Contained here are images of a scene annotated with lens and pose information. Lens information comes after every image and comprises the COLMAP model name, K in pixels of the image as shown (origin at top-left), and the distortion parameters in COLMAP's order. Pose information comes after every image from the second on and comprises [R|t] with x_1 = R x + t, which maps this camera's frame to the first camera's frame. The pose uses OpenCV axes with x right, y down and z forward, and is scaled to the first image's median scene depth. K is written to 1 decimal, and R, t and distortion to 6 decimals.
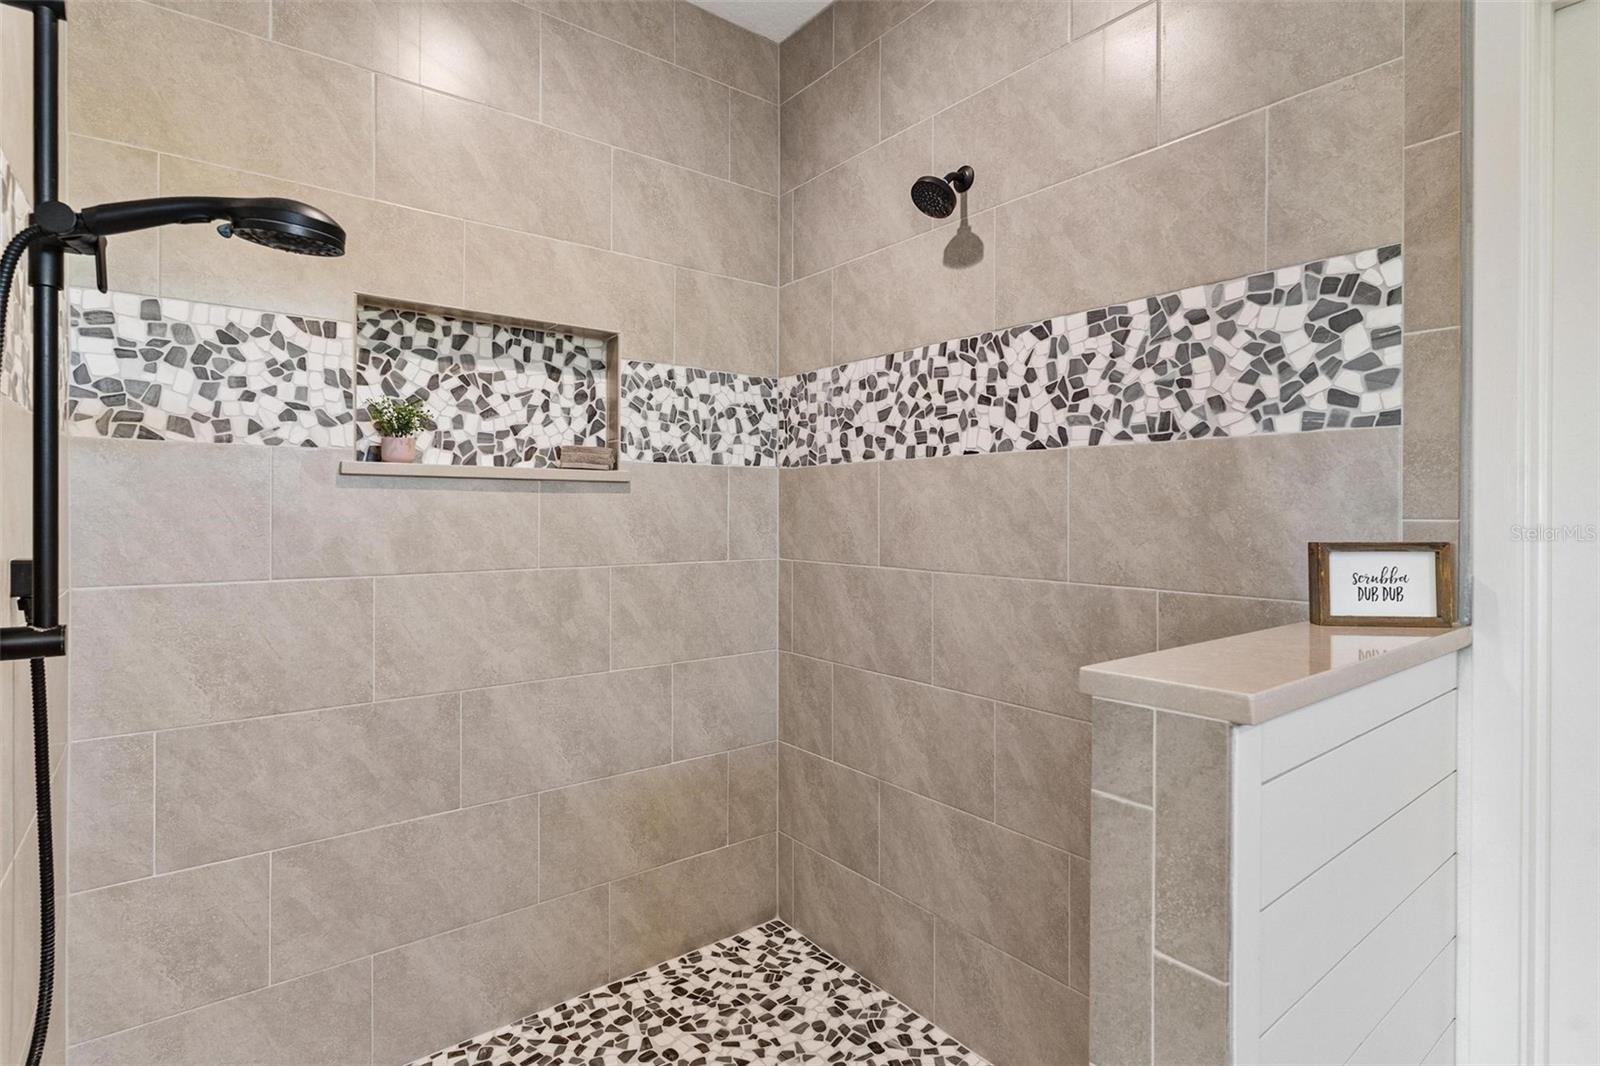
lens RADIAL K [[782.4, 0, 745.8], [0, 782.4, 514.7], [0, 0, 1]] dist [0.003795, -0.001981]
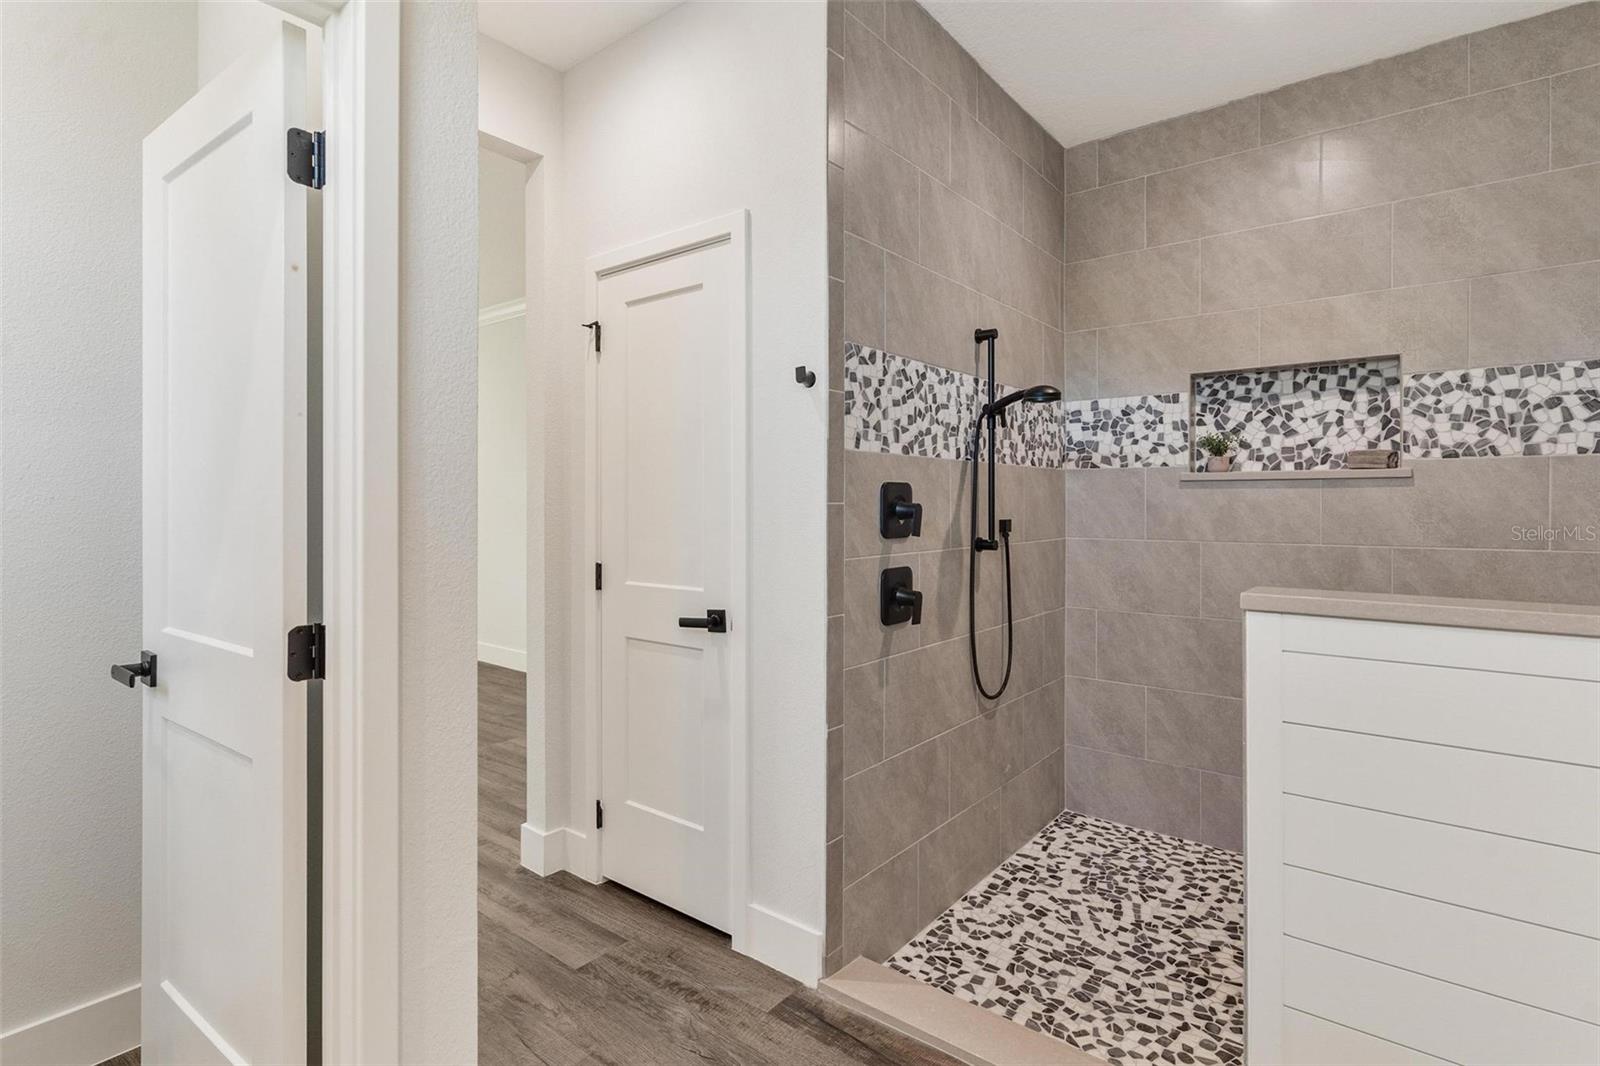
lens RADIAL K [[782.4, 0, 800.5], [0, 782.4, 524.1], [0, 0, 1]] dist [0.003795, -0.001981]
pose [[0.236367, 0.024348, -0.971359, 0.890088], [-0.000643, 0.999690, 0.024902, 0.000636], [0.971664, -0.005262, 0.236310, -0.206192]]
